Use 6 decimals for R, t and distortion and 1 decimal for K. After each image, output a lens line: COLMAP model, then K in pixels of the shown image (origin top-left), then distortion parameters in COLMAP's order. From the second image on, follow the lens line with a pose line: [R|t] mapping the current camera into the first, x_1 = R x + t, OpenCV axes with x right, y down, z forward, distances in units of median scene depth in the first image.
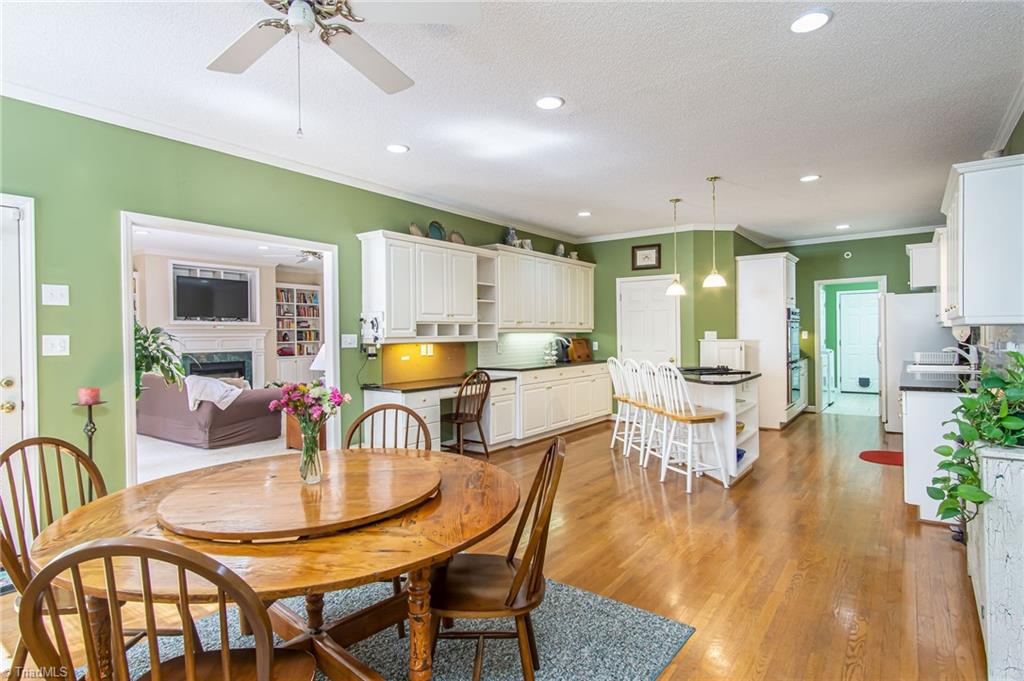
lens RADIAL K [[543.0, 0, 512.1], [0, 543.0, 336.0], [0, 0, 1]] dist [0.001916, -0.000182]
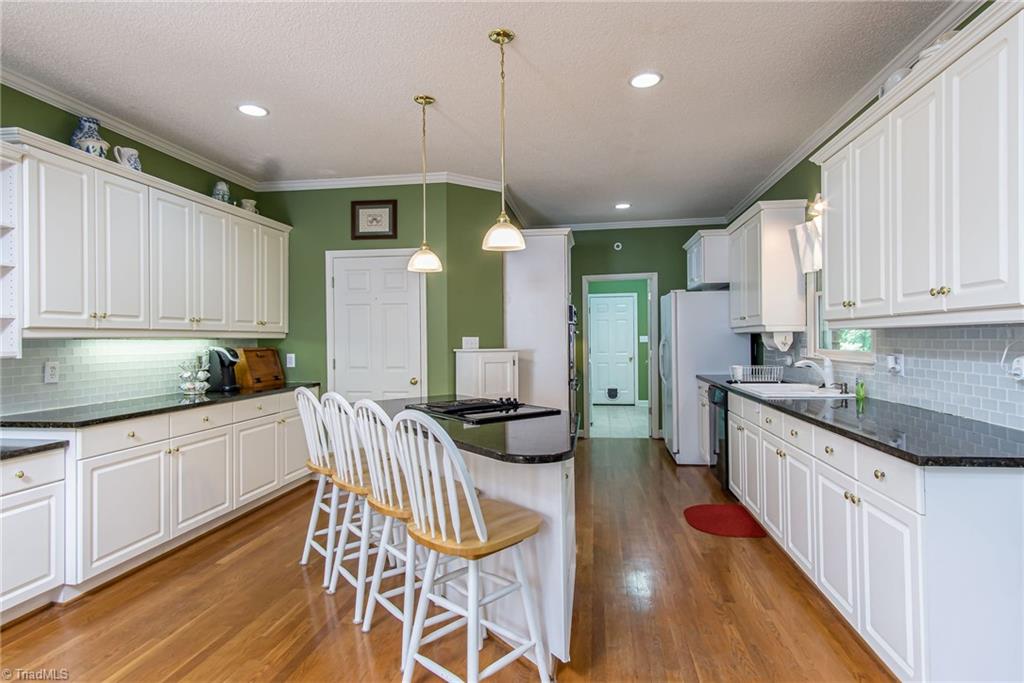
lens RADIAL K [[543.0, 0, 513.7], [0, 543.0, 335.2], [0, 0, 1]] dist [0.001916, -0.000182]
pose [[0.884553, 0.004214, 0.466421, 0.097051], [0.001610, 0.999926, -0.012088, -0.002576], [-0.466438, 0.011443, 0.884480, 0.369026]]
